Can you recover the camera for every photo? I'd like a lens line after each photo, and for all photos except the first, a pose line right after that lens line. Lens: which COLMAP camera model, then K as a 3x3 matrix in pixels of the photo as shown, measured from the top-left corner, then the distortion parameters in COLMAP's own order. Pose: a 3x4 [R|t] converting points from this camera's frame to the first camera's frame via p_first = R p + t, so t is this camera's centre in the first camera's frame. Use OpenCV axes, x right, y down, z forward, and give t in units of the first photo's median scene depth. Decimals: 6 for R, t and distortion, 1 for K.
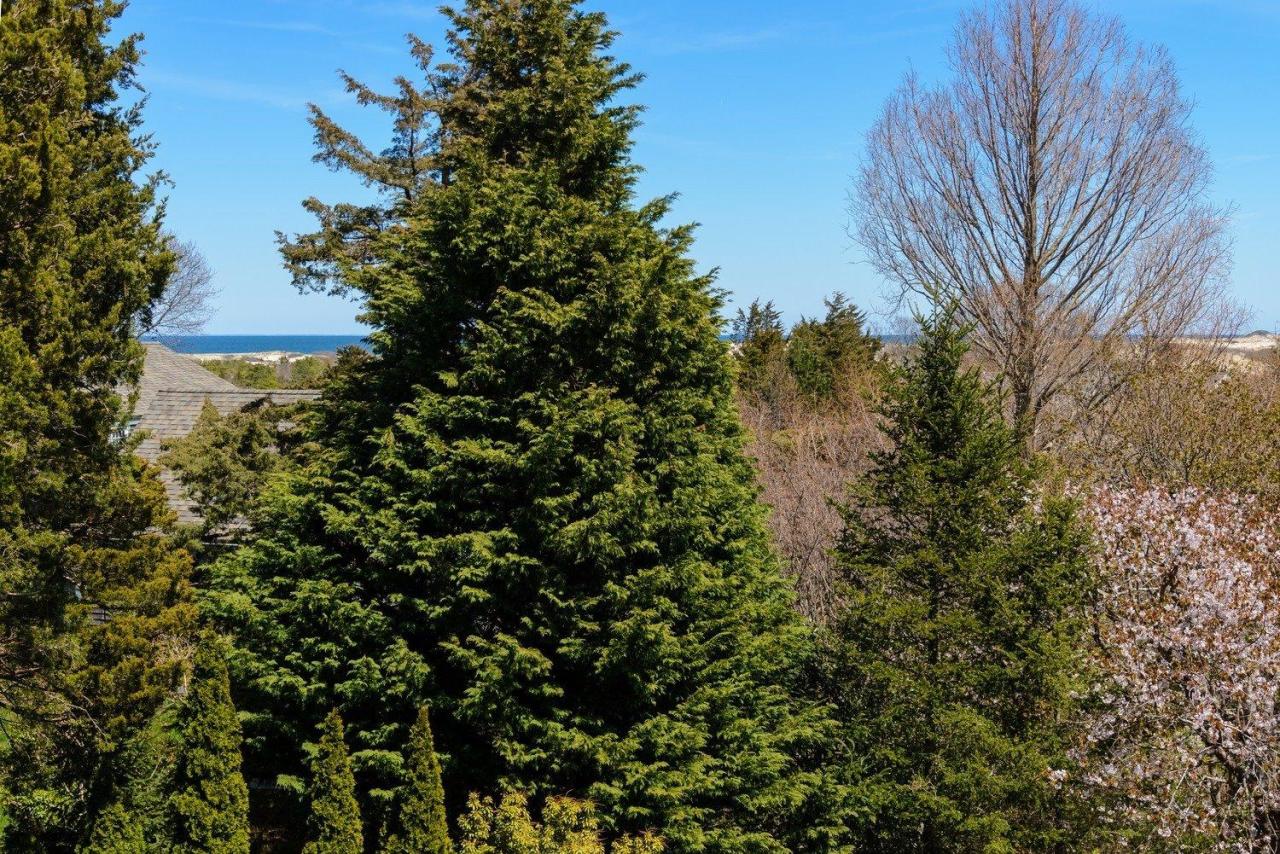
lens RADIAL K [[1944.3, 0, 640.0], [0, 1944.3, 427.0], [0, 0, 1]] dist [0.022158, -0.109020]
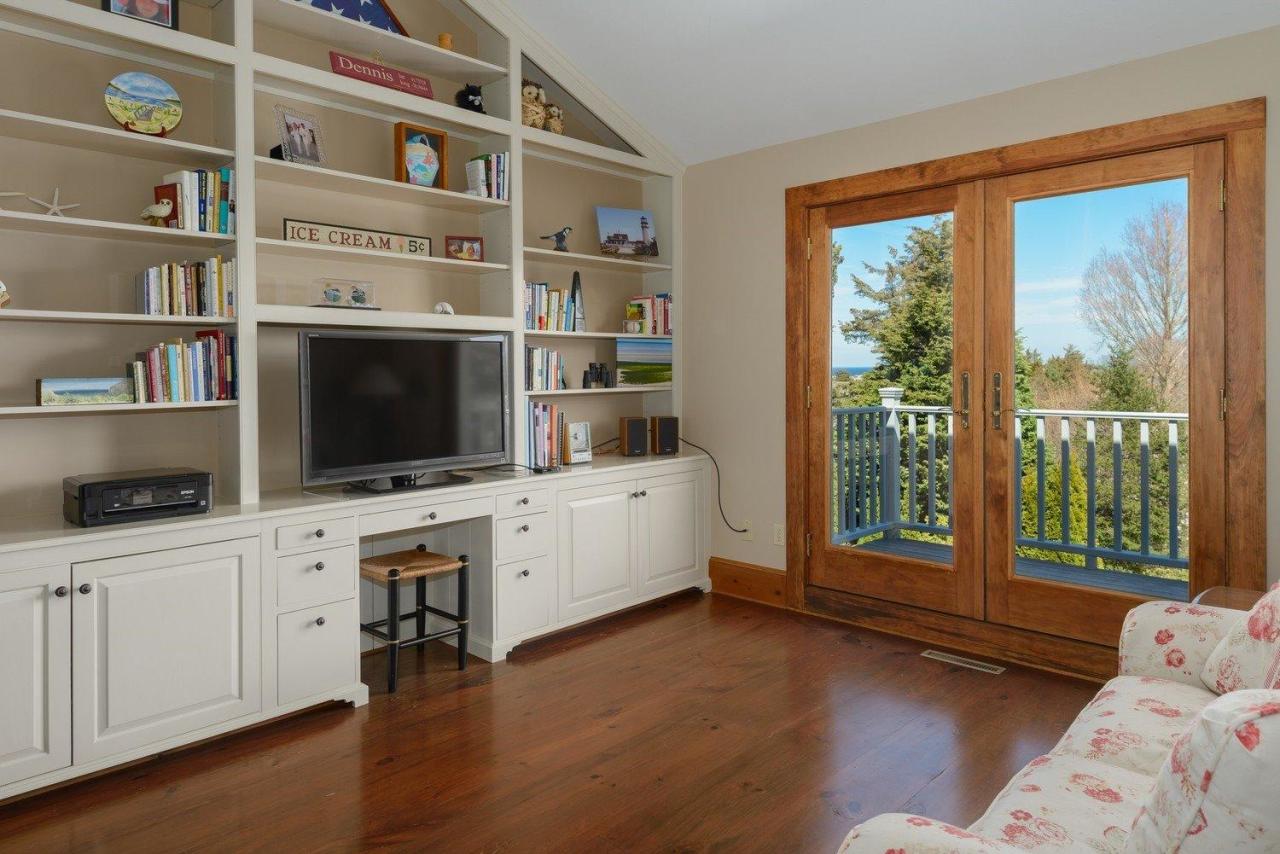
lens RADIAL K [[807.1, 0, 647.1], [0, 807.1, 364.7], [0, 0, 1]] dist [0.011929, -0.001499]
pose [[0.928692, -0.011263, -0.370681, -0.025123], [-0.007896, 0.998712, -0.050128, 0.027510], [0.370768, 0.049480, 0.927406, -0.202412]]
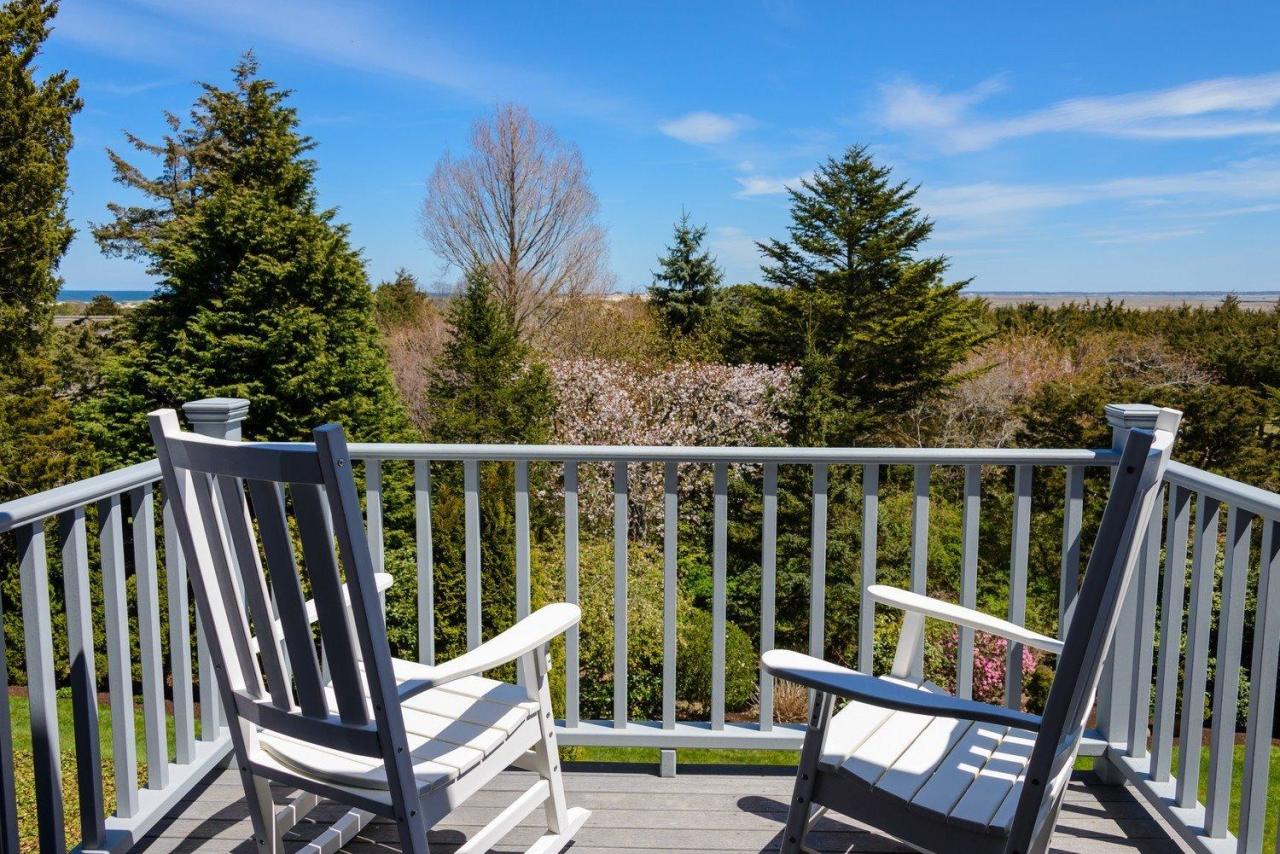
lens RADIAL K [[1024.2, 0, 673.9], [0, 1024.2, 426.9], [0, 0, 1]] dist [0.007309, -0.003129]
pose [[0.935282, -0.040222, 0.351611, -0.038720], [0.010943, 0.996332, 0.084864, 0.014765], [-0.353735, -0.075524, 0.932292, -0.079680]]
